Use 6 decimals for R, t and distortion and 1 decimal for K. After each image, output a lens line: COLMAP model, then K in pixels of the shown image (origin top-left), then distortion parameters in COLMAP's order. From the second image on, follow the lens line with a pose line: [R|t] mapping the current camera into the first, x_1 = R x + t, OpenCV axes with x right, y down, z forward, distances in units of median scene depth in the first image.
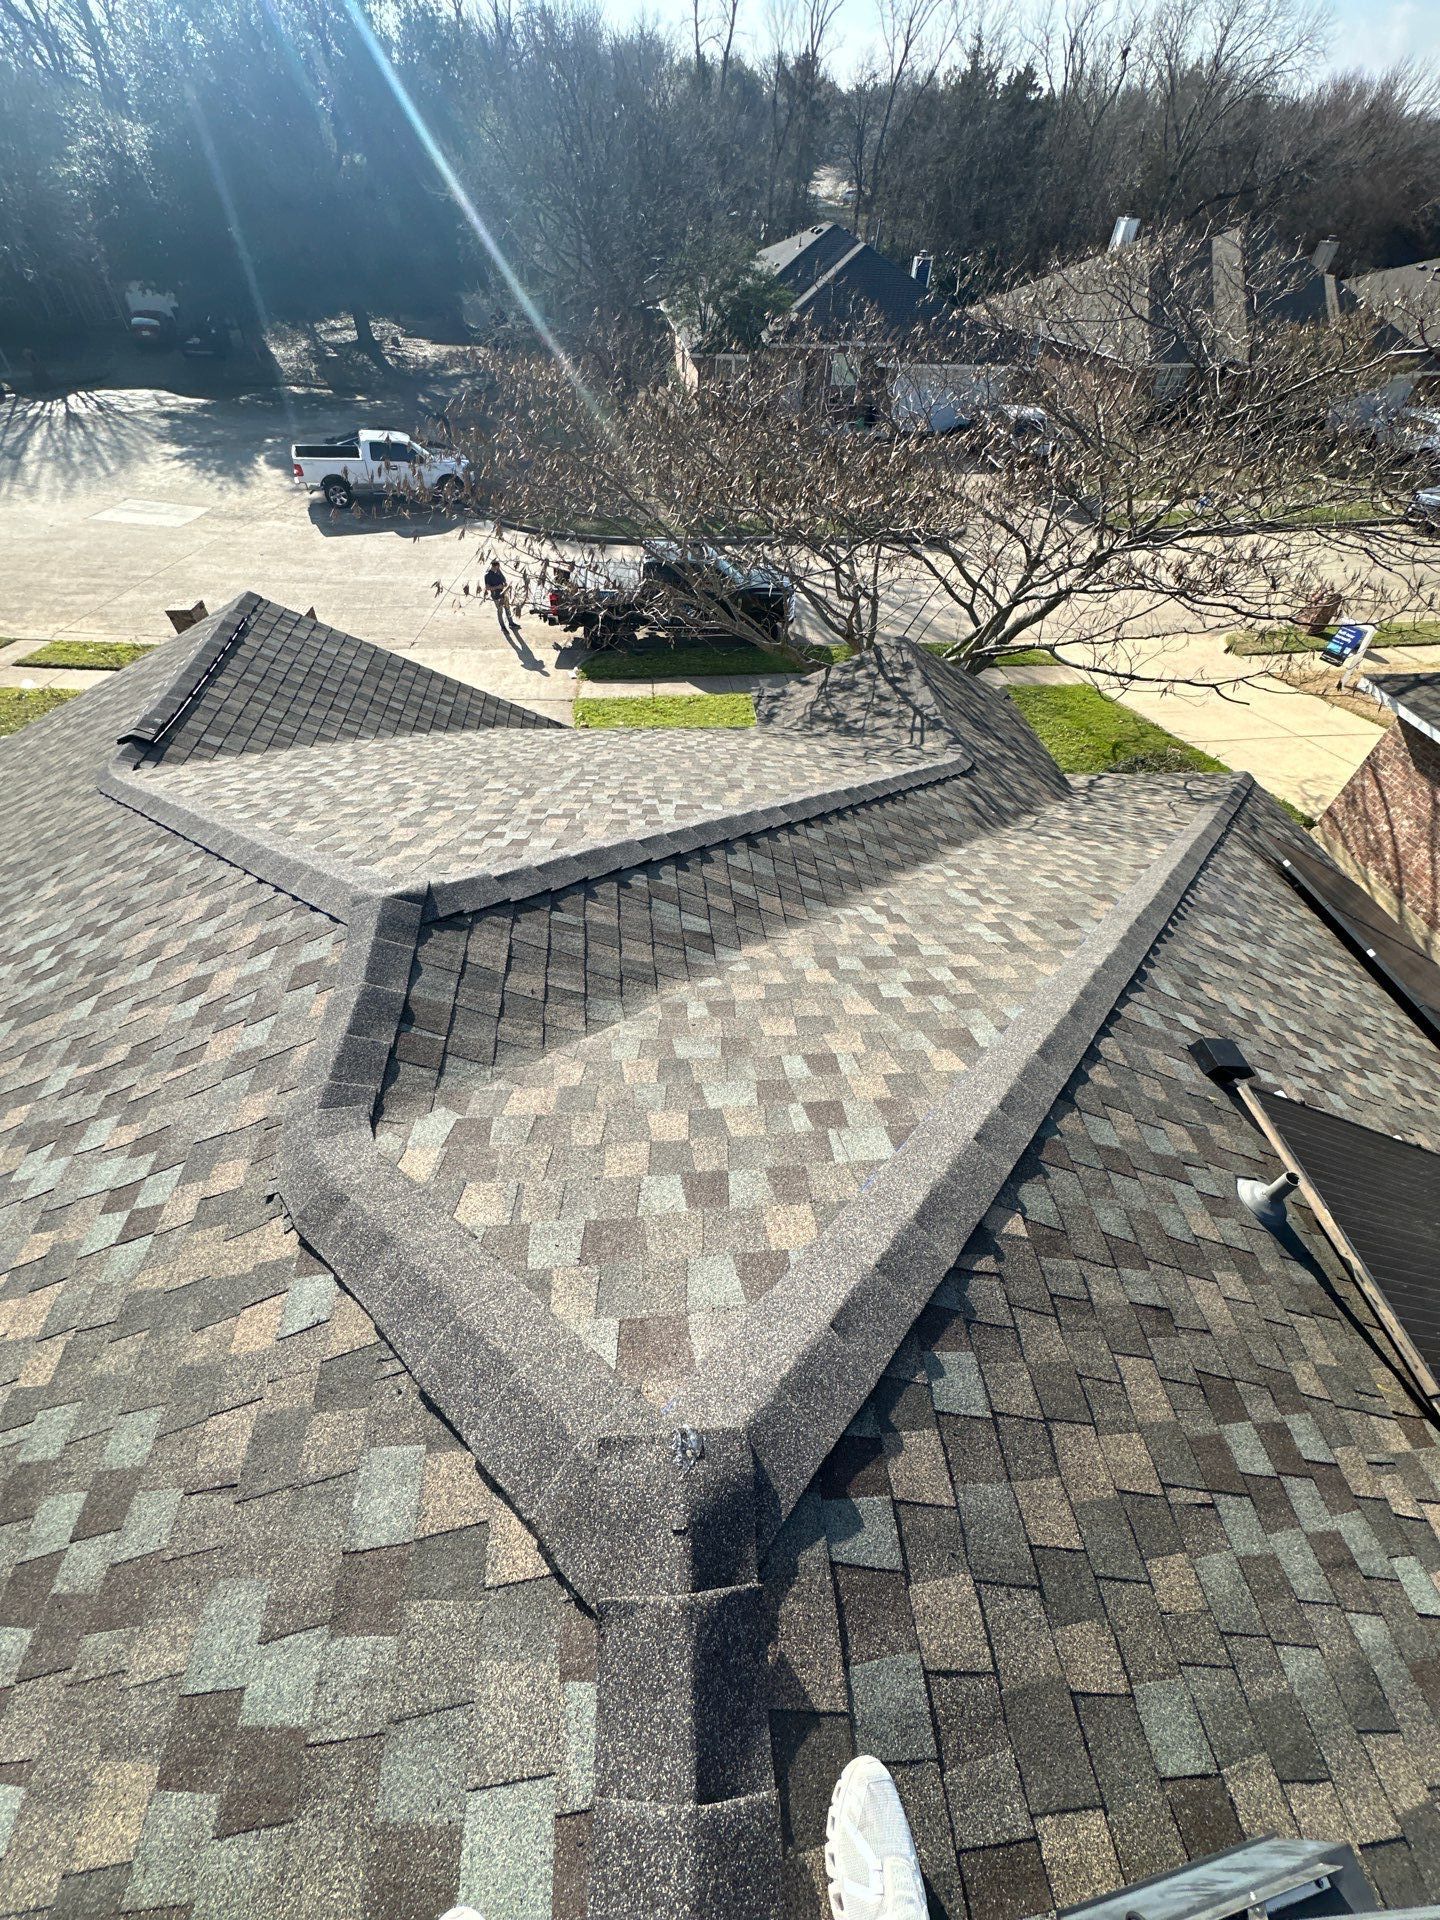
lens RADIAL K [[762.1, 0, 717.5], [0, 762.1, 961.8], [0, 0, 1]] dist [-0.006257, 0.000985]
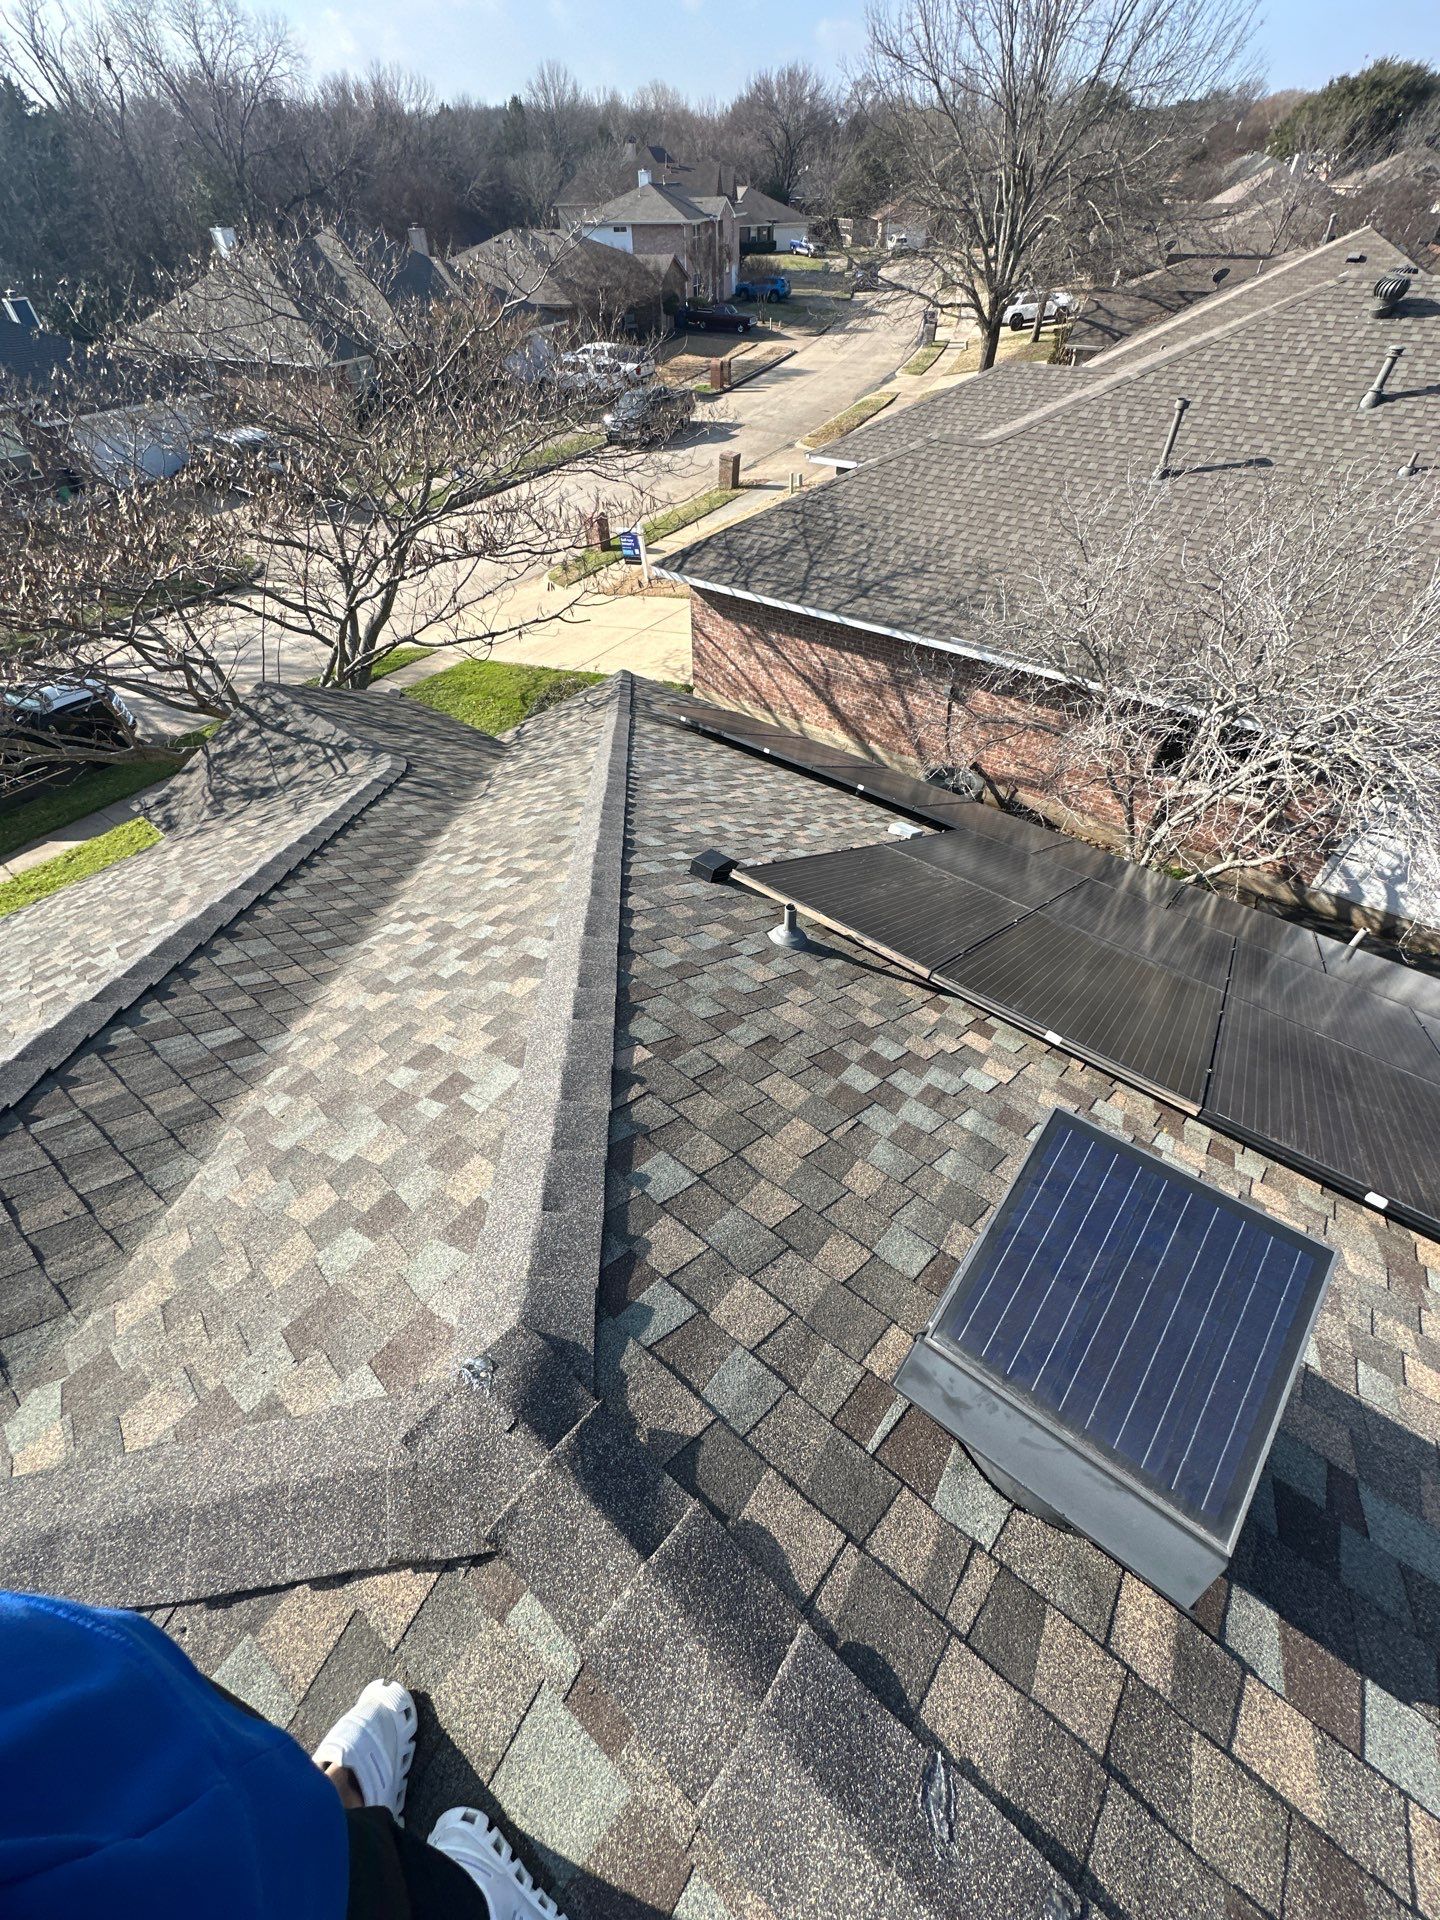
lens RADIAL K [[762.1, 0, 717.5], [0, 762.1, 961.8], [0, 0, 1]] dist [-0.006257, 0.000985]
pose [[0.687568, -0.556232, 0.466750, 0.004340], [0.558393, 0.815940, 0.149799, 0.073321], [-0.464163, 0.157633, 0.871610, -0.055569]]
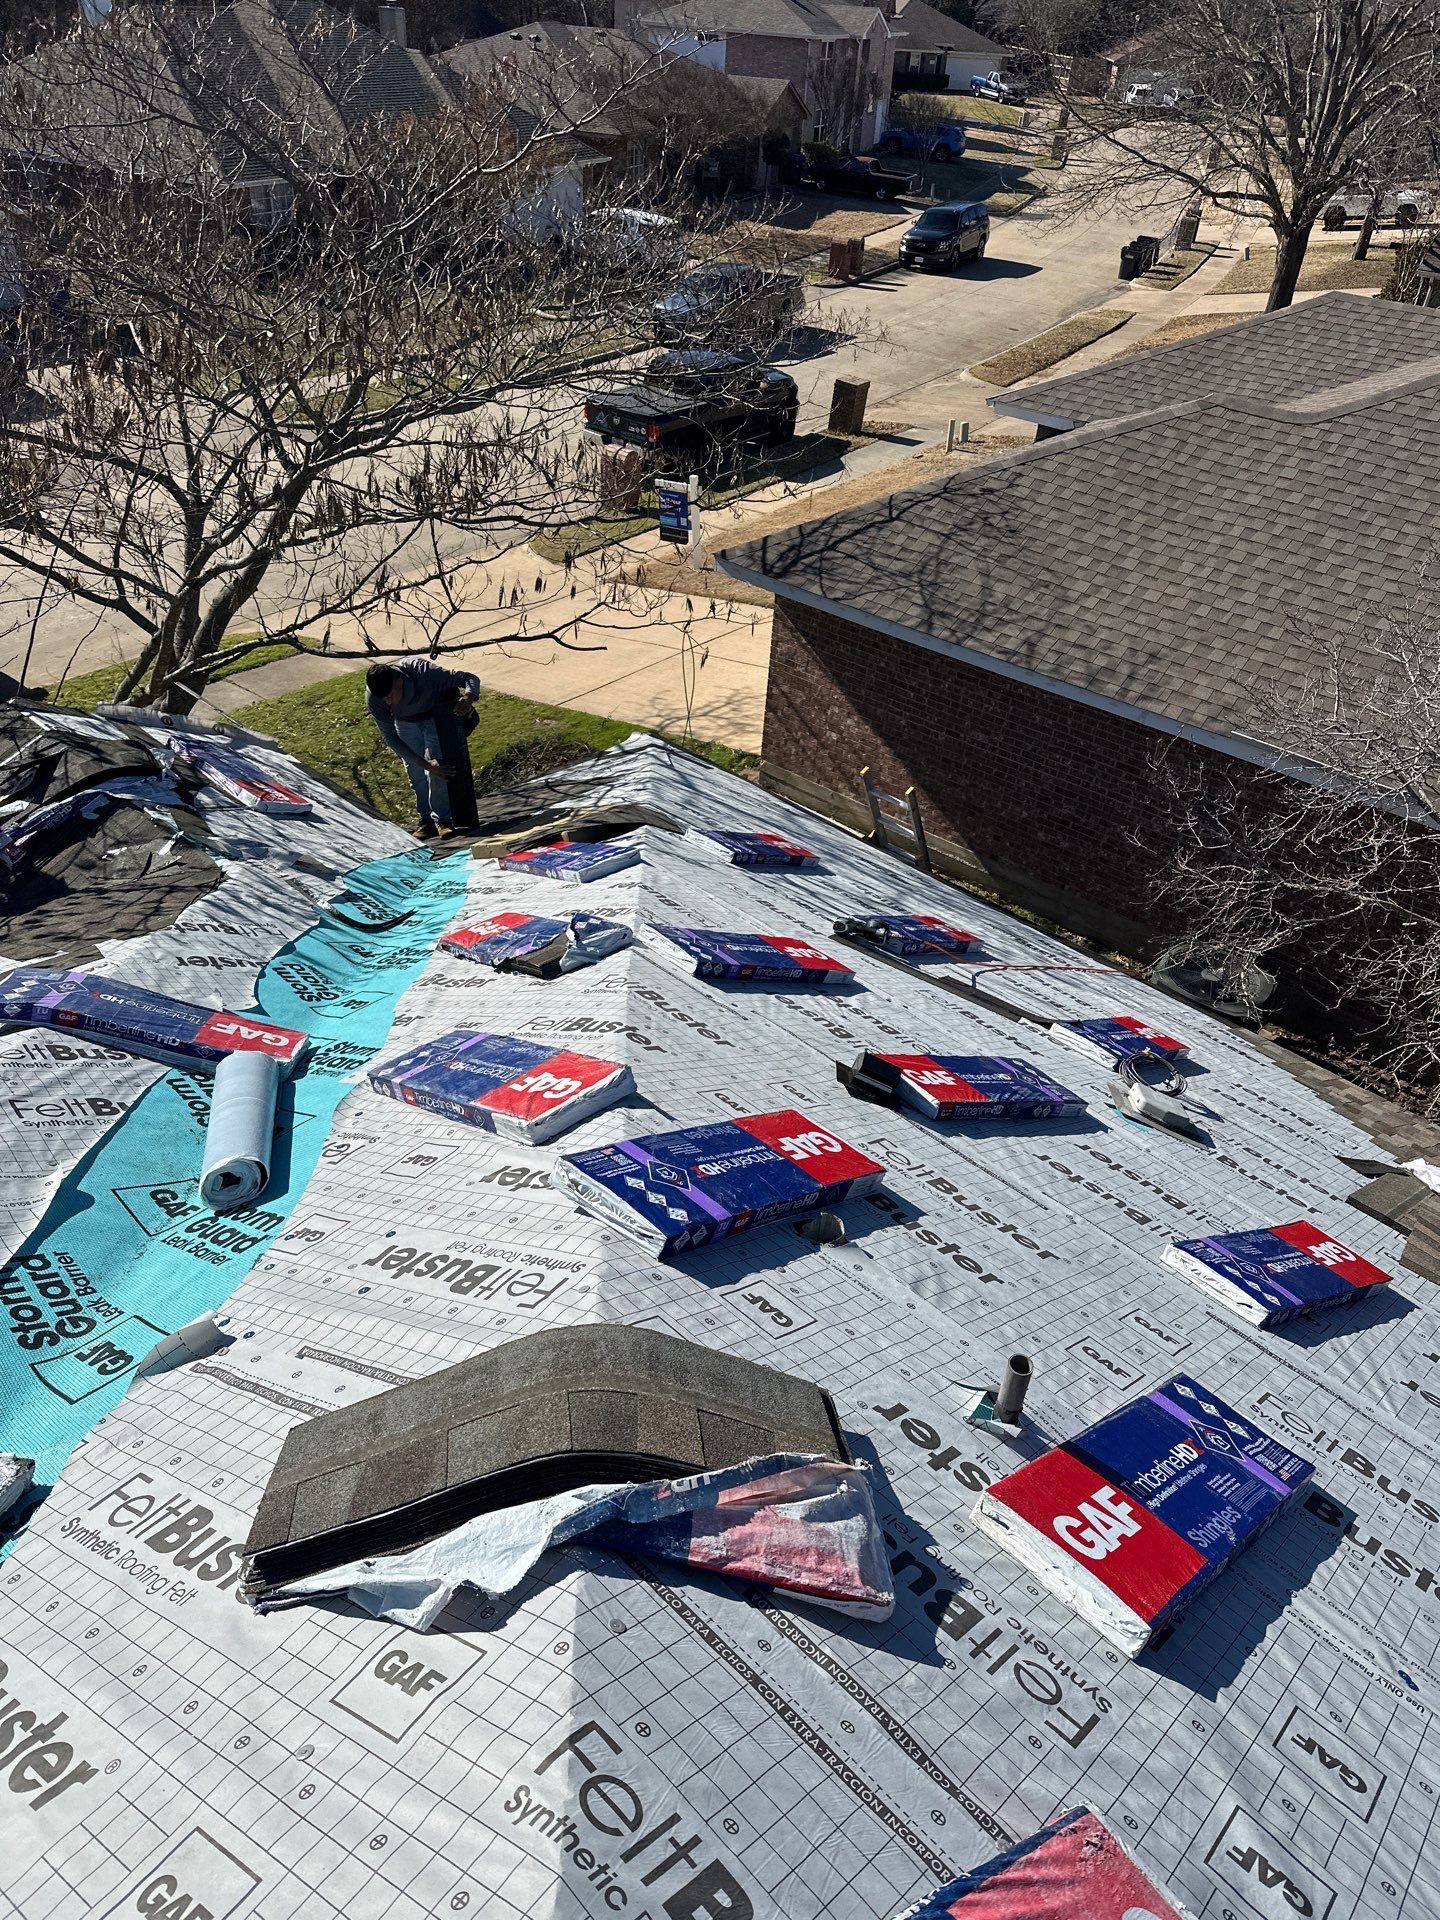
lens RADIAL K [[1361.3, 0, 727.2], [0, 1361.3, 967.3], [0, 0, 1]] dist [0.007795, -0.002655]
pose [[0.745975, -0.389611, 0.540116, 0.089898], [0.465435, 0.885071, -0.004386, -0.096485], [-0.476332, 0.254661, 0.841579, 0.085794]]
